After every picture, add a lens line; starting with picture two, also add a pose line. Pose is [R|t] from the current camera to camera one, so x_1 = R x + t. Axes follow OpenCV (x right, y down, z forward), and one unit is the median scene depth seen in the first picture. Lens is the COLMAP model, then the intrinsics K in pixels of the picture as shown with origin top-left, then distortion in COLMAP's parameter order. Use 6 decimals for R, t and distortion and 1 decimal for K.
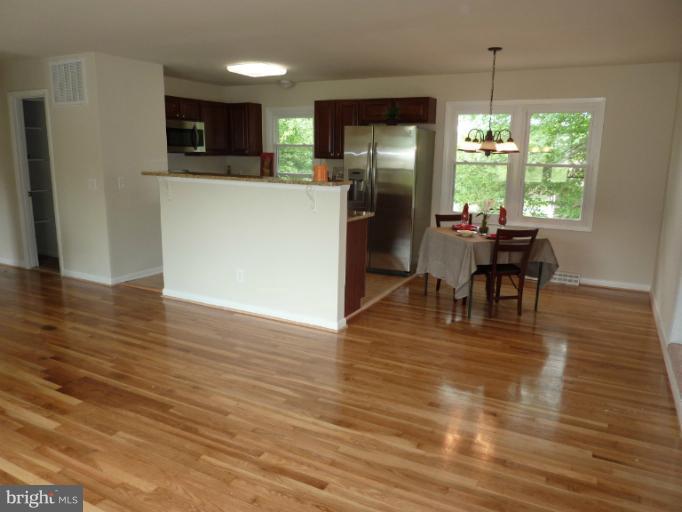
lens RADIAL K [[508.7, 0, 341.0], [0, 508.7, 256.0], [0, 0, 1]] dist [-0.025874, -0.006906]
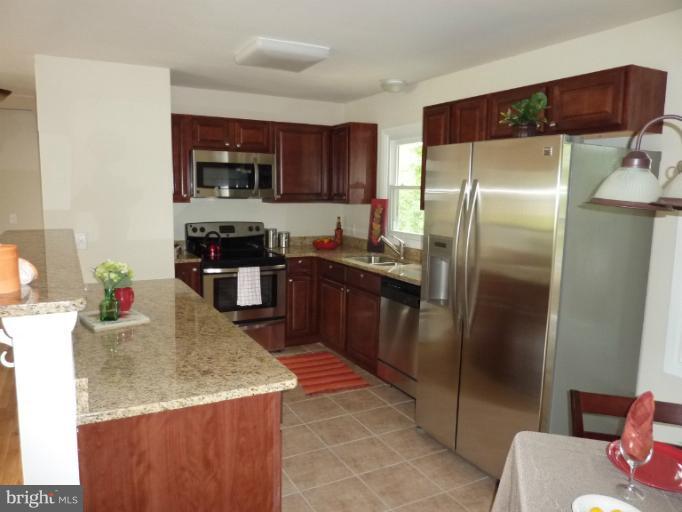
lens RADIAL K [[508.7, 0, 341.0], [0, 508.7, 256.0], [0, 0, 1]] dist [-0.025874, -0.006906]
pose [[0.831561, 0.069579, -0.551058, 0.263579], [-0.114586, 0.992271, -0.047624, -0.149530], [0.543485, 0.102746, 0.833107, 0.700830]]
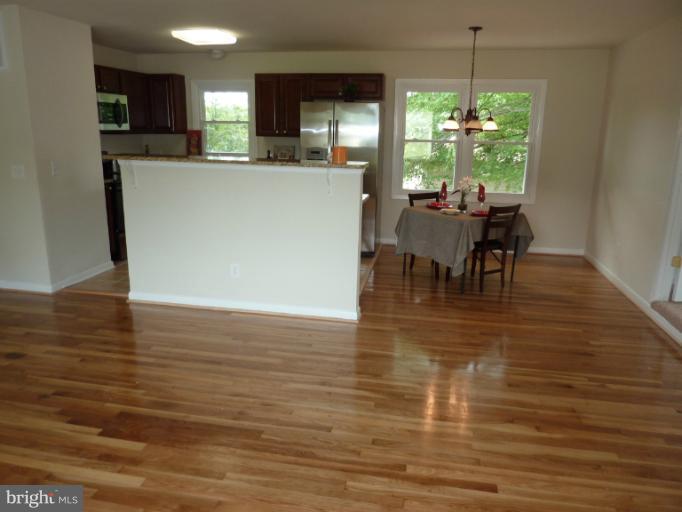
lens RADIAL K [[508.7, 0, 341.0], [0, 508.7, 256.0], [0, 0, 1]] dist [-0.025874, -0.006906]
pose [[0.956771, -0.070640, 0.282132, -0.256676], [0.056530, 0.996723, 0.057854, -0.027035], [-0.285295, -0.039405, 0.957629, 0.084401]]
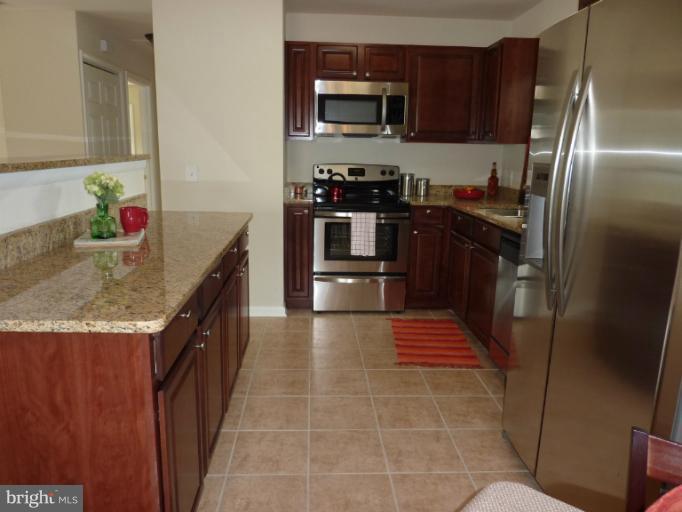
lens RADIAL K [[508.7, 0, 341.0], [0, 508.7, 256.0], [0, 0, 1]] dist [-0.025874, -0.006906]
pose [[0.509128, 0.166196, -0.844492, 0.288427], [-0.183538, 0.979576, 0.082129, -0.147391], [0.840894, 0.113182, 0.529233, 0.854468]]
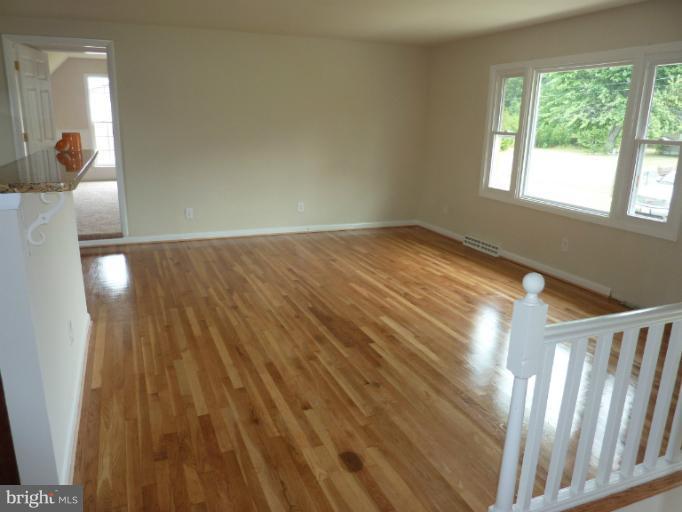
lens RADIAL K [[508.7, 0, 341.0], [0, 508.7, 256.0], [0, 0, 1]] dist [-0.025874, -0.006906]
pose [[-0.771874, -0.198083, 0.604130, -0.733388], [0.089407, 0.906965, 0.411609, -0.238837], [-0.629457, 0.371723, -0.682353, 1.110404]]
